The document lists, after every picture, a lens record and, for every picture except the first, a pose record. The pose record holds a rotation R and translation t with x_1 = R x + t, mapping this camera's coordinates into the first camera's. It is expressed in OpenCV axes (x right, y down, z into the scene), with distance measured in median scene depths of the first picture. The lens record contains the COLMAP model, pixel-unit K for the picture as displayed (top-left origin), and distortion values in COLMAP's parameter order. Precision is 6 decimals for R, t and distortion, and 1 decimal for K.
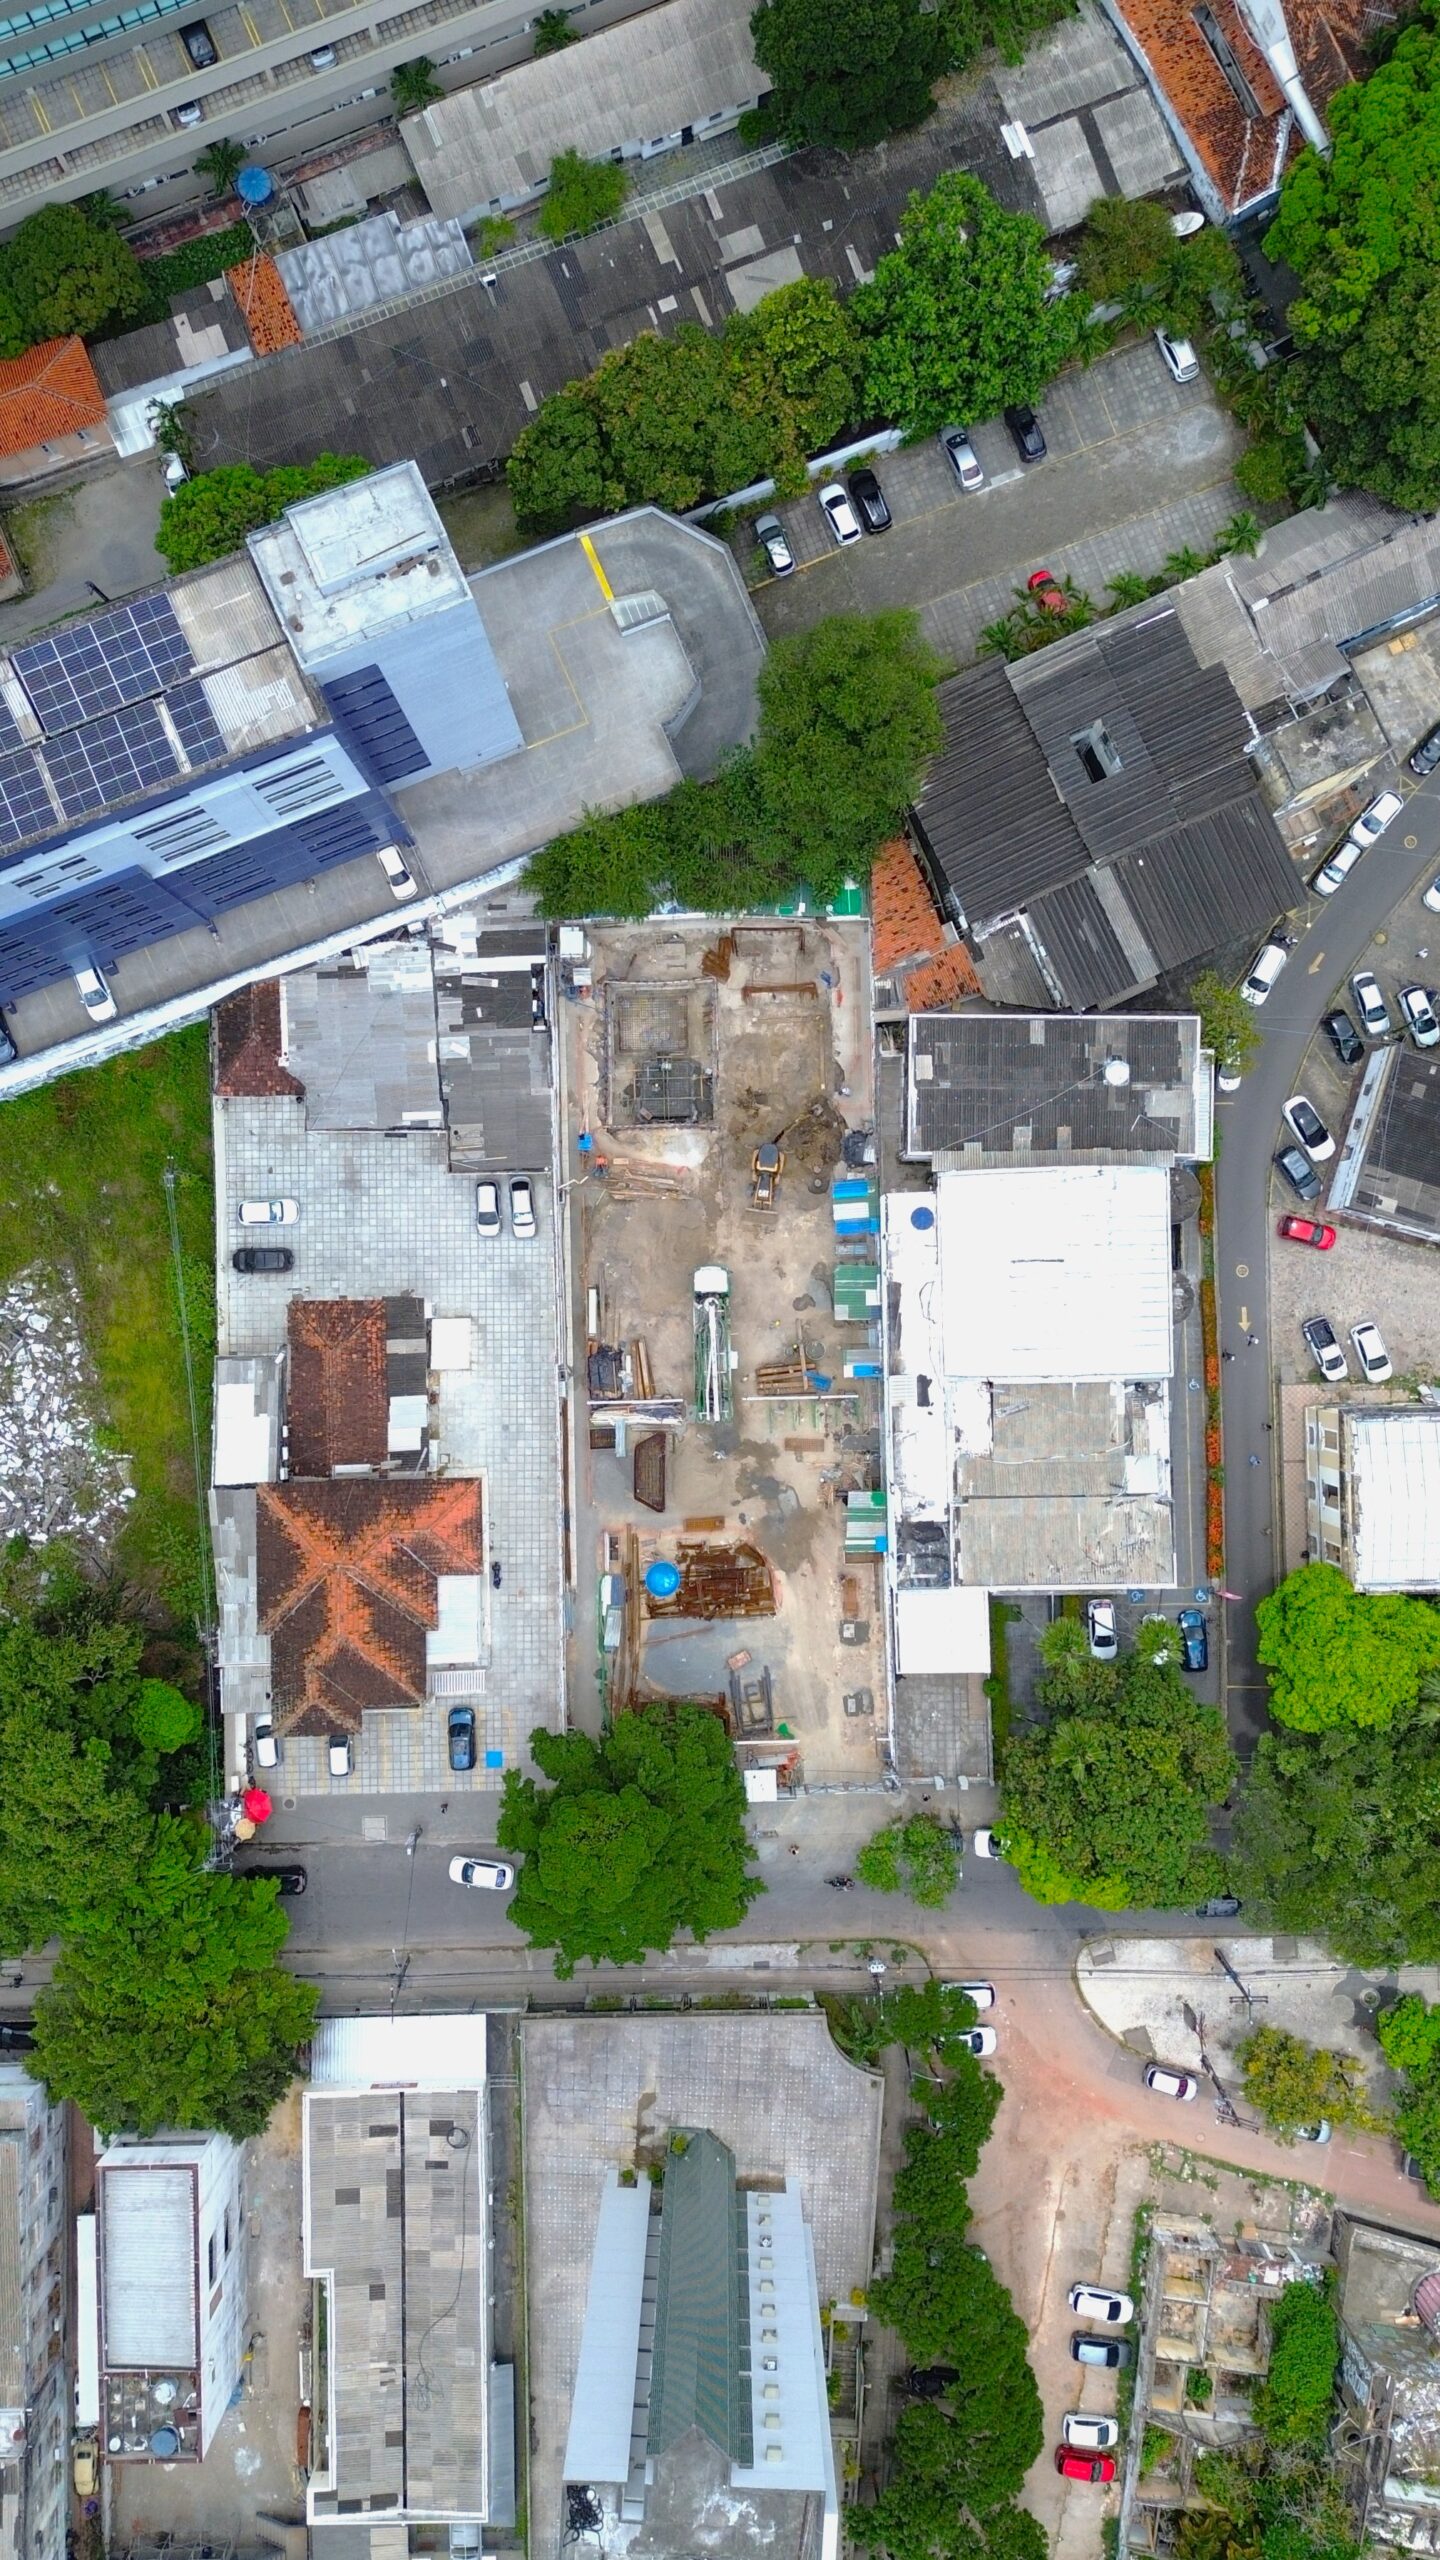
lens RADIAL K [[1776.5, 0, 709.2], [0, 1776.5, 1281.0], [0, 0, 1]] dist [0.062435, -0.056037]
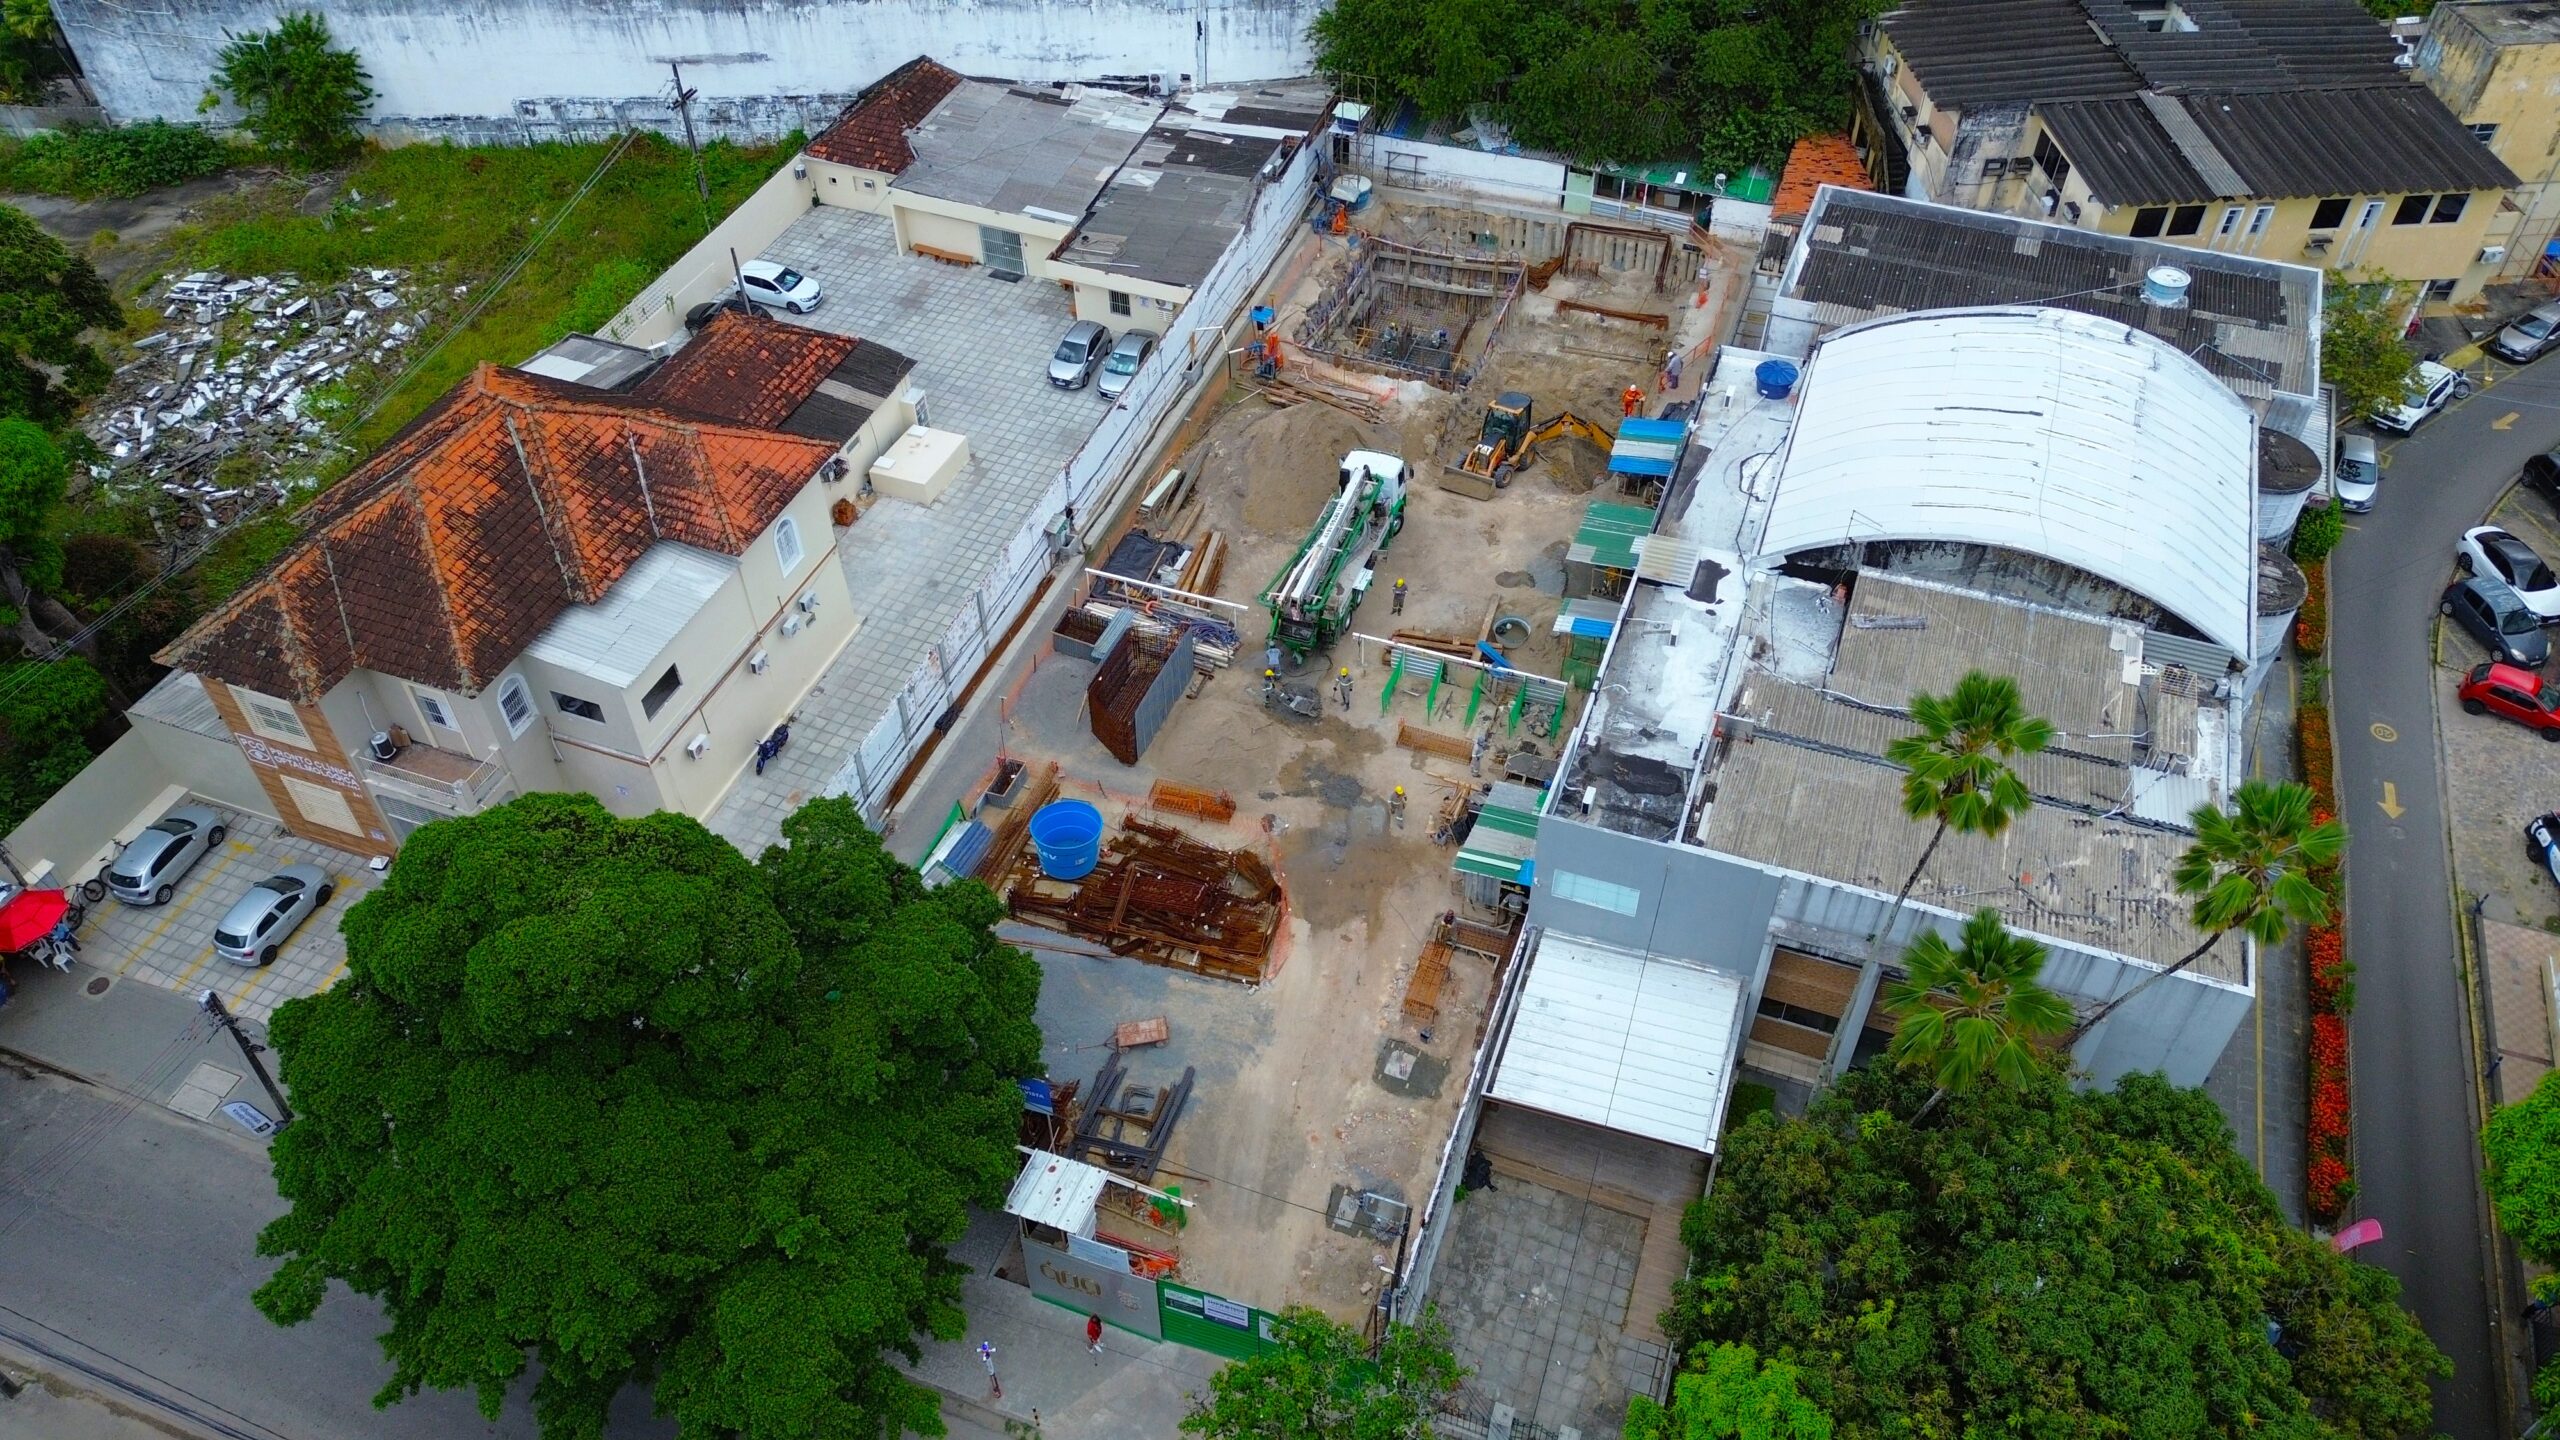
lens RADIAL K [[1776.5, 0, 1274.8], [0, 1776.5, 706.7], [0, 0, 1]] dist [0.062435, -0.056037]
pose [[0.928329, 0.270375, -0.255151, 0.138247], [-0.371683, 0.688904, -0.622305, 0.420527], [0.007519, 0.672539, 0.740024, 0.623812]]
